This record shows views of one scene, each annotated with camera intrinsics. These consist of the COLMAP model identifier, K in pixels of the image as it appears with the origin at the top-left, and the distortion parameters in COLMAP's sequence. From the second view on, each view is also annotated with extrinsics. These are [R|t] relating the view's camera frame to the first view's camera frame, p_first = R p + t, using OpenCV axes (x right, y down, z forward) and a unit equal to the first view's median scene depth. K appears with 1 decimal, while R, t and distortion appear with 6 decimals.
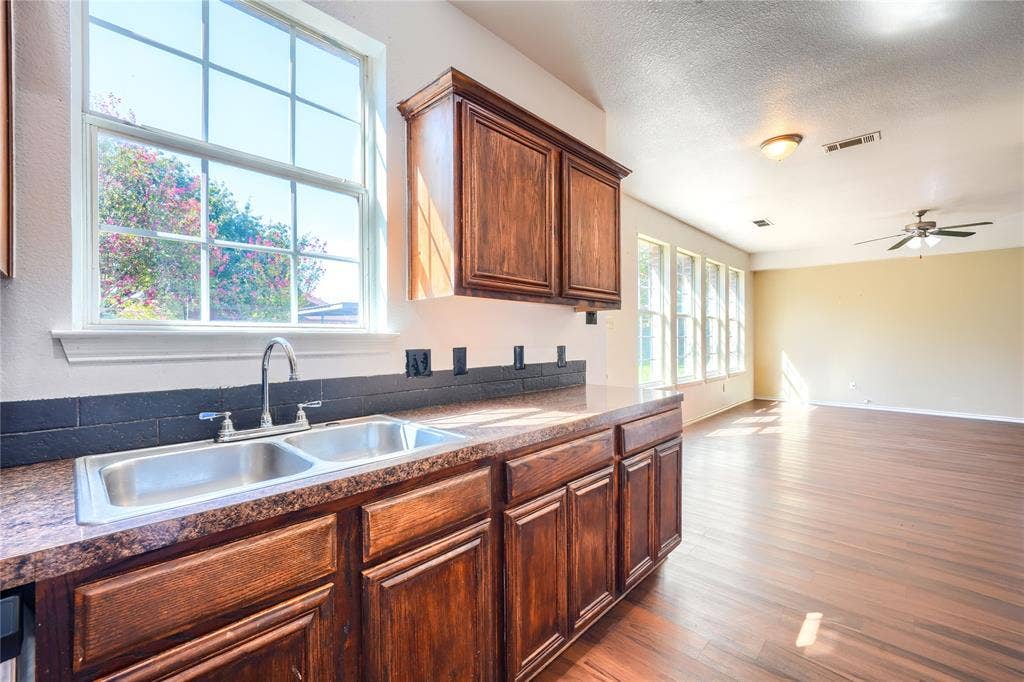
lens RADIAL K [[432.2, 0, 512.0], [0, 432.2, 341.0], [0, 0, 1]] dist [-0.000224, -0.000069]
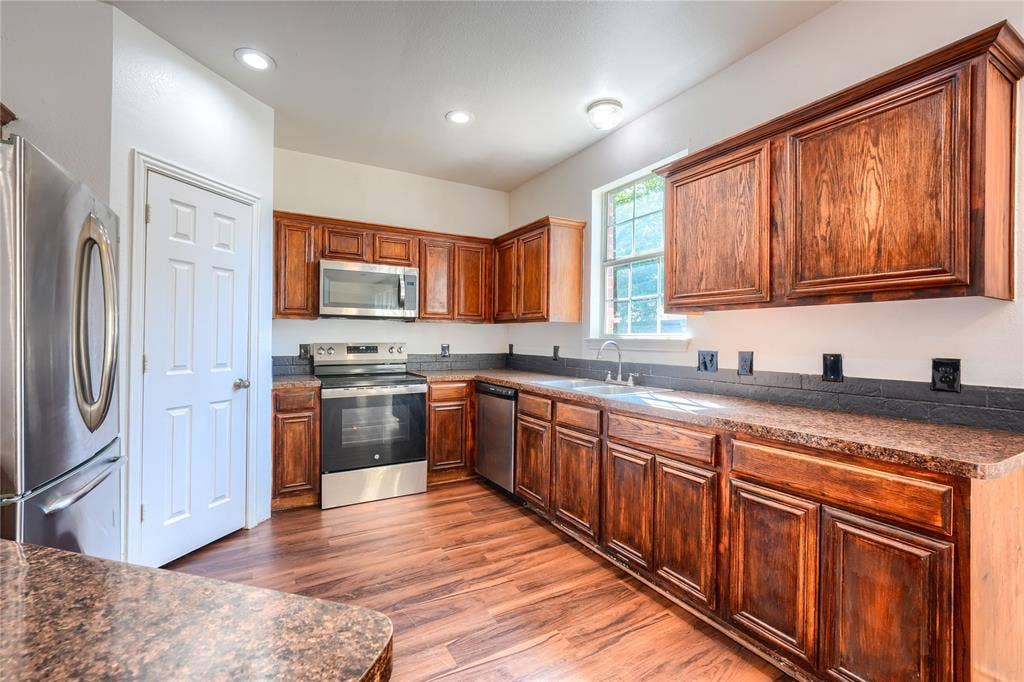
lens RADIAL K [[432.2, 0, 512.0], [0, 432.2, 341.0], [0, 0, 1]] dist [-0.000224, -0.000069]
pose [[-0.286719, 0.004558, -0.958004, 1.542626], [-0.016750, 0.999812, 0.009770, -0.017856], [0.957868, 0.018848, -0.286589, 0.982339]]
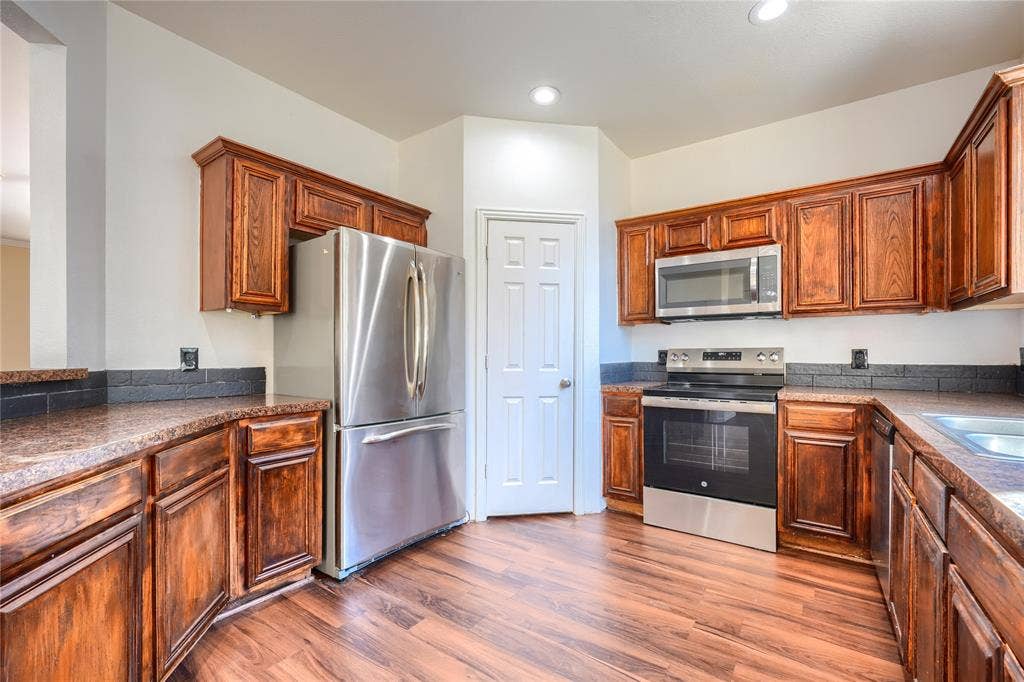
lens RADIAL K [[443.8, 0, 514.4], [0, 443.8, 352.8], [0, 0, 1]] dist [-0.003347, -0.000463]
pose [[-0.988288, 0.005325, -0.152507, 0.742582], [0.003596, 0.999926, 0.011609, 0.025873], [0.152558, 0.010924, -0.988234, 1.396827]]
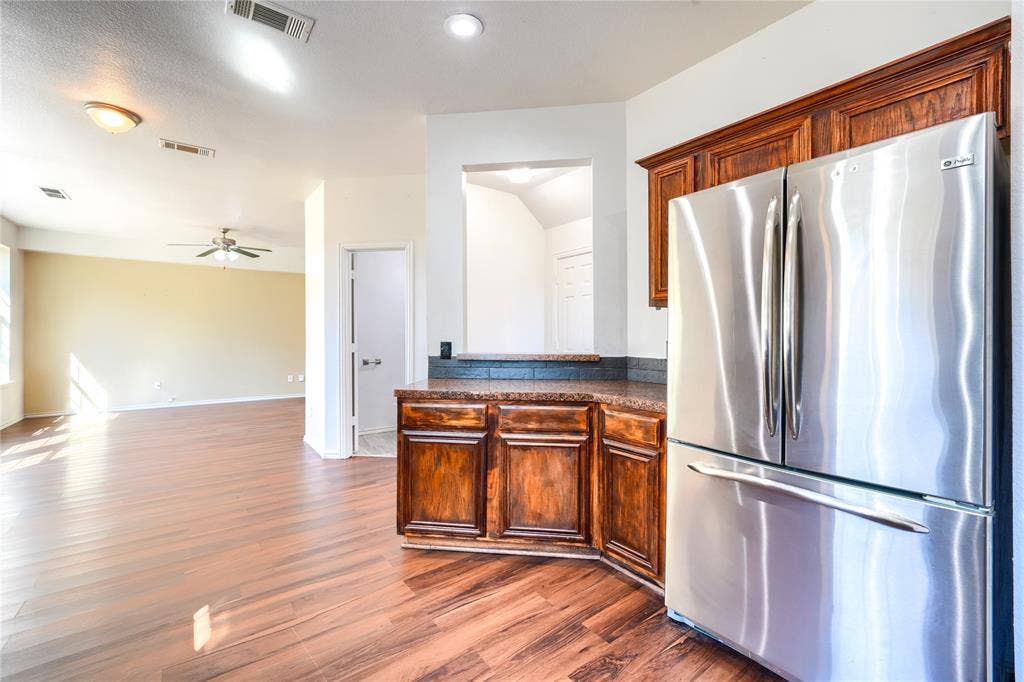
lens RADIAL K [[432.2, 0, 512.0], [0, 432.2, 341.0], [0, 0, 1]] dist [-0.000224, -0.000069]
pose [[0.156914, -0.010085, 0.987561, -0.169247], [0.010217, 0.999911, 0.008587, 0.000386], [-0.987559, 0.008742, 0.157003, 0.109687]]
